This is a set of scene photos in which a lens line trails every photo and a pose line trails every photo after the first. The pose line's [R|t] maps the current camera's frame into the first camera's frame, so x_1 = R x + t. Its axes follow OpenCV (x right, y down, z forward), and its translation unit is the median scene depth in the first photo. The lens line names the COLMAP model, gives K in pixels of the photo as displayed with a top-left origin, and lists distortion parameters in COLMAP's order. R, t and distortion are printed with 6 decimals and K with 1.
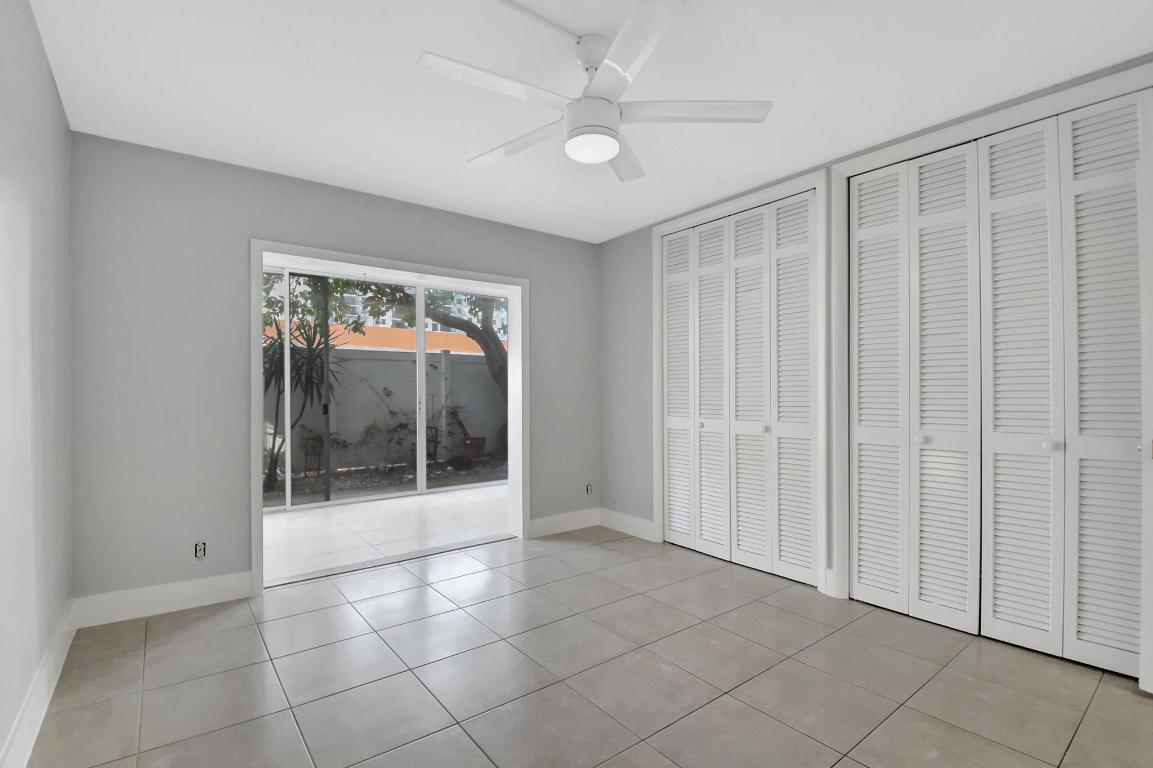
lens RADIAL K [[514.5, 0, 569.2], [0, 514.5, 390.9], [0, 0, 1]] dist [0.000753, -0.008808]
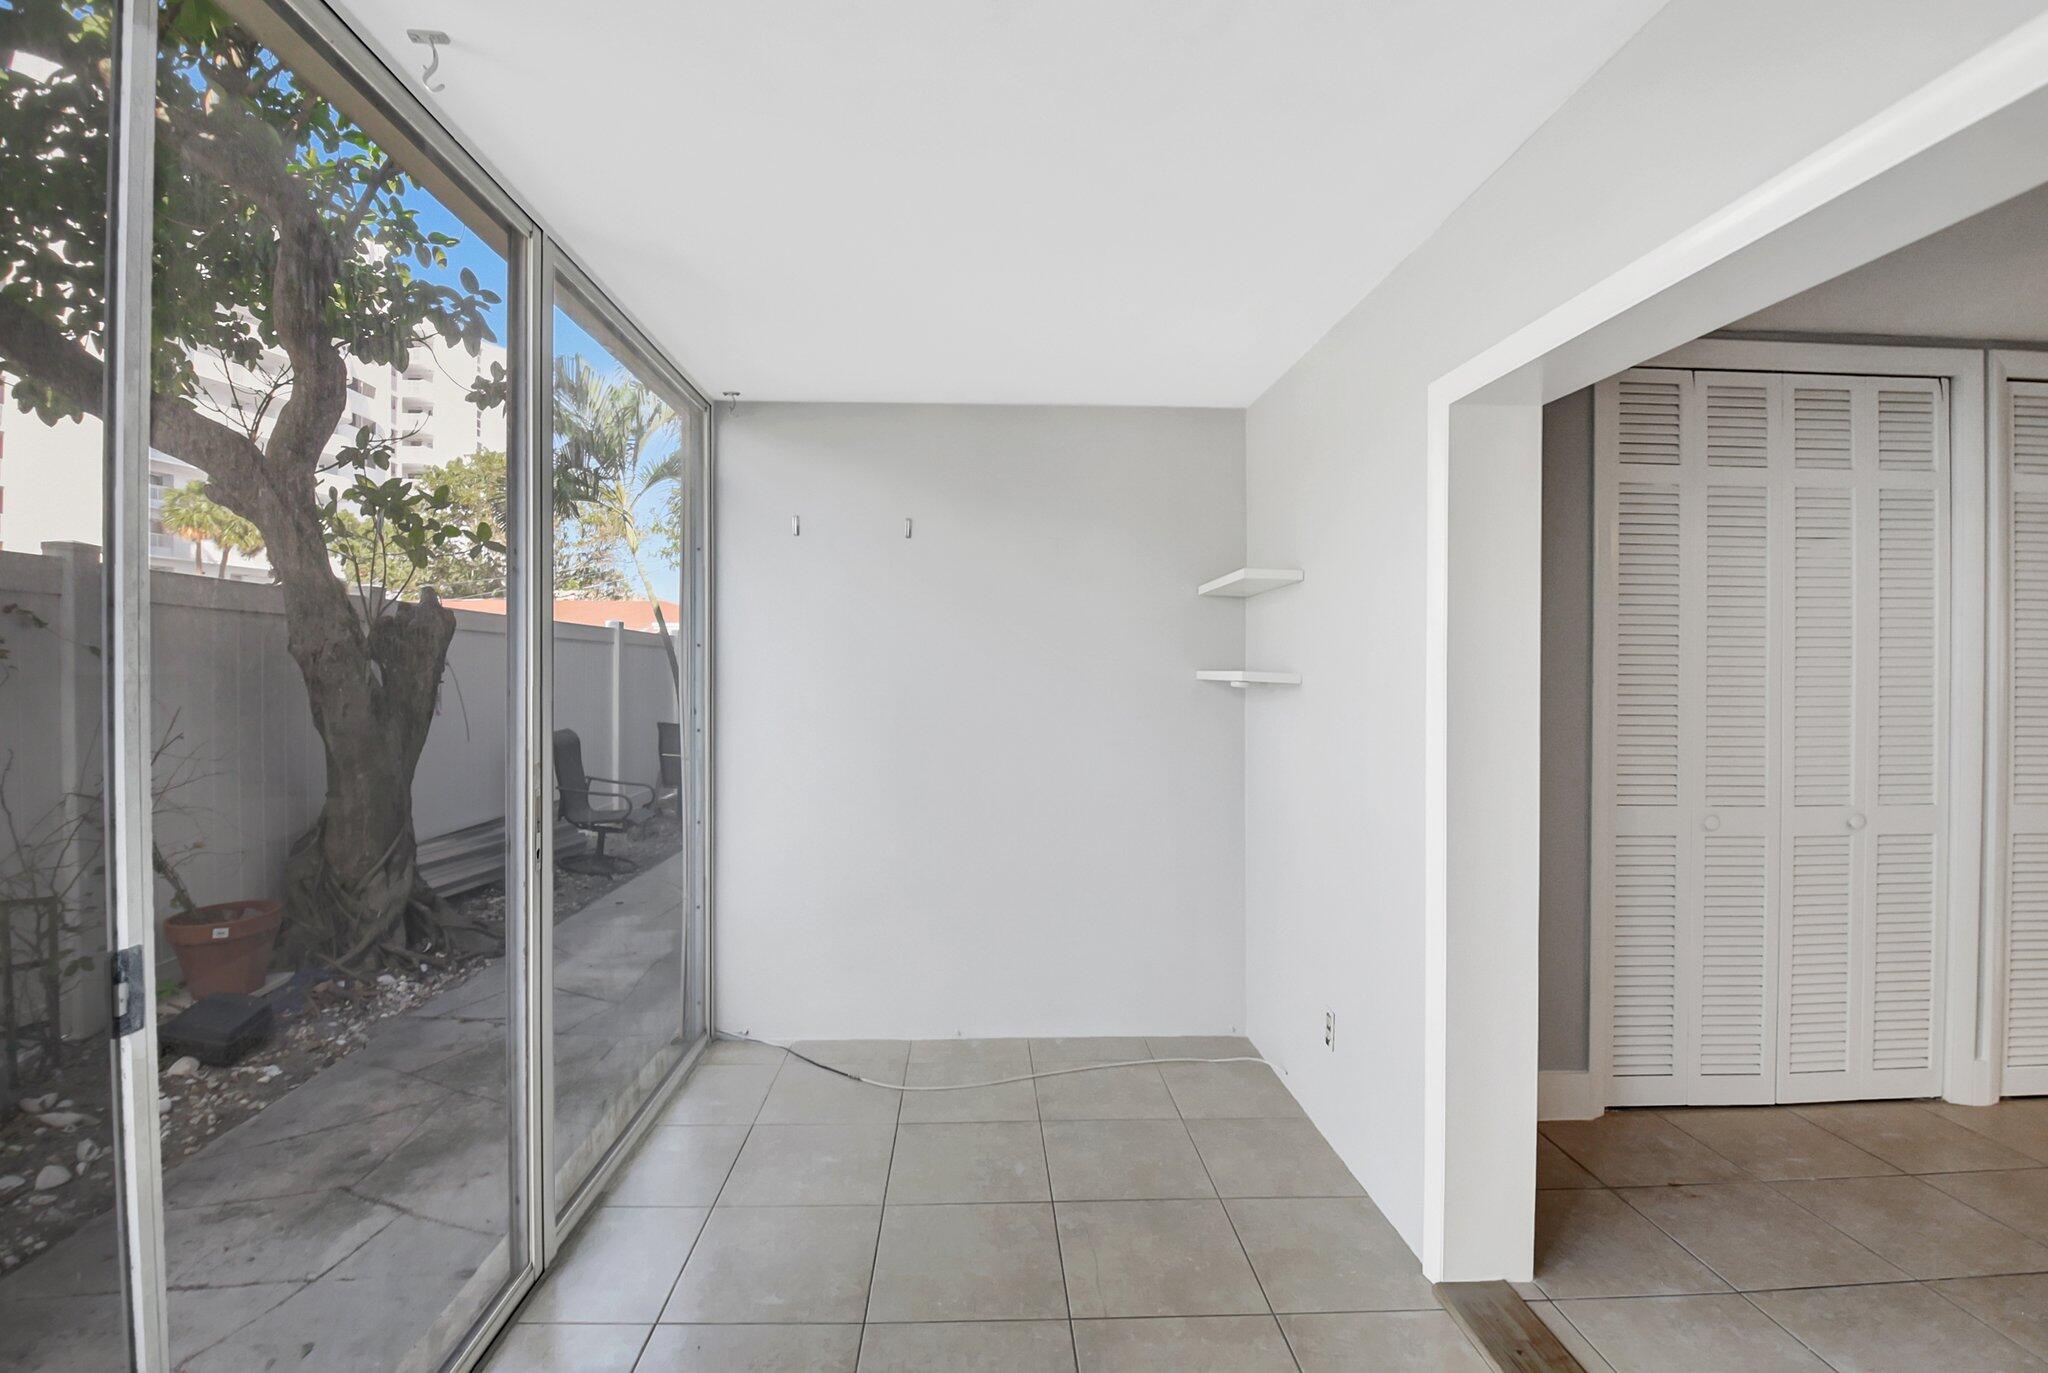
lens RADIAL K [[913.9, 0, 1010.9], [0, 913.9, 698.7], [0, 0, 1]] dist [0.000753, -0.008808]
pose [[0.567231, 0.009072, 0.823509, -0.801191], [-0.006553, 0.999957, -0.006502, -0.032044], [-0.823533, -0.001708, 0.567266, 1.149832]]
